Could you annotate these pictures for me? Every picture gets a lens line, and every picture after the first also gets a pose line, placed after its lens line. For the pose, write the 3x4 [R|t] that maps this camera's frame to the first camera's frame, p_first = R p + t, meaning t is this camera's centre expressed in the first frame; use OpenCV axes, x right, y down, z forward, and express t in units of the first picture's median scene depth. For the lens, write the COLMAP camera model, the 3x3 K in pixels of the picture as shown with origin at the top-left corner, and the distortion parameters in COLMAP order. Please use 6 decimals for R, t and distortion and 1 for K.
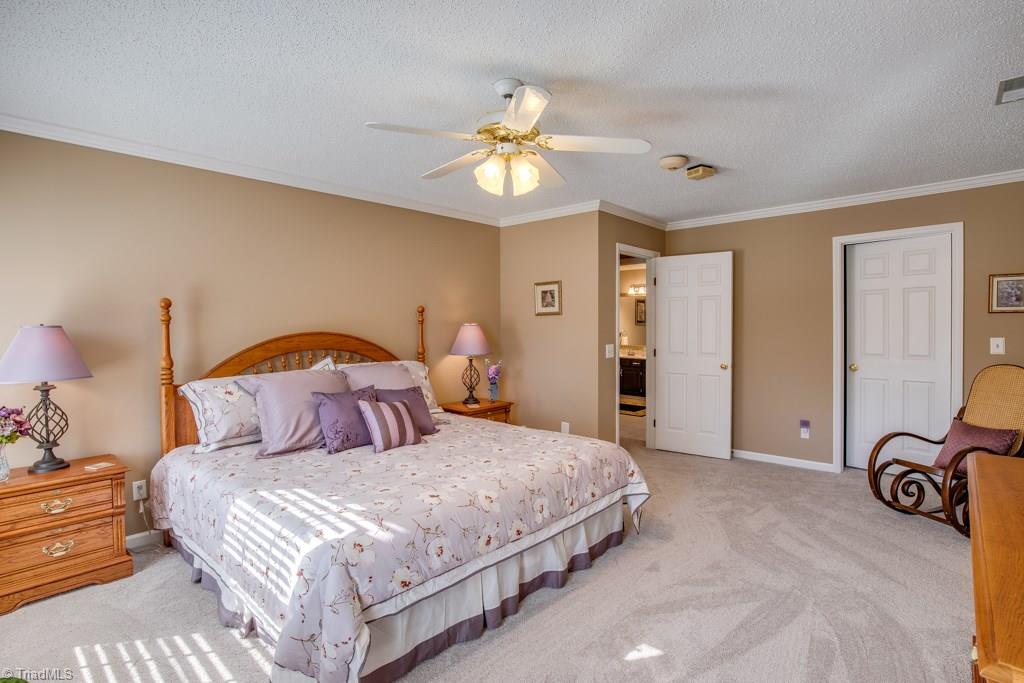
lens RADIAL K [[470.1, 0, 518.0], [0, 470.1, 339.4], [0, 0, 1]] dist [-0.039586, 0.008364]
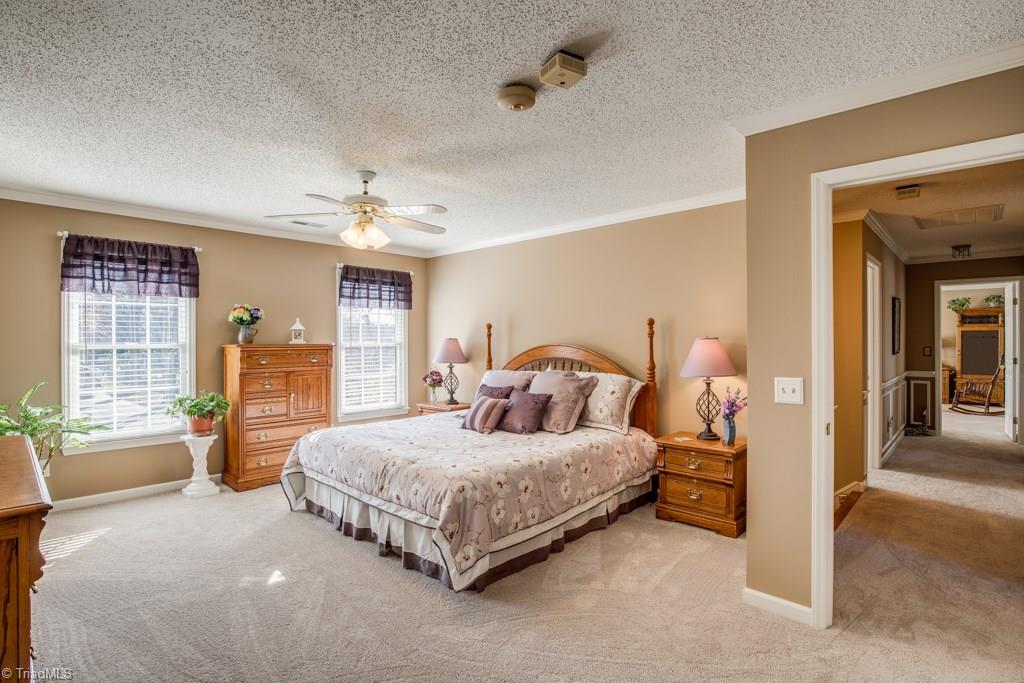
lens RADIAL K [[470.1, 0, 518.0], [0, 470.1, 339.4], [0, 0, 1]] dist [-0.039586, 0.008364]
pose [[0.037335, 0.008928, -0.999263, 0.698418], [-0.024329, 0.999672, 0.008022, -0.028446], [0.999007, 0.024011, 0.037540, 0.687501]]
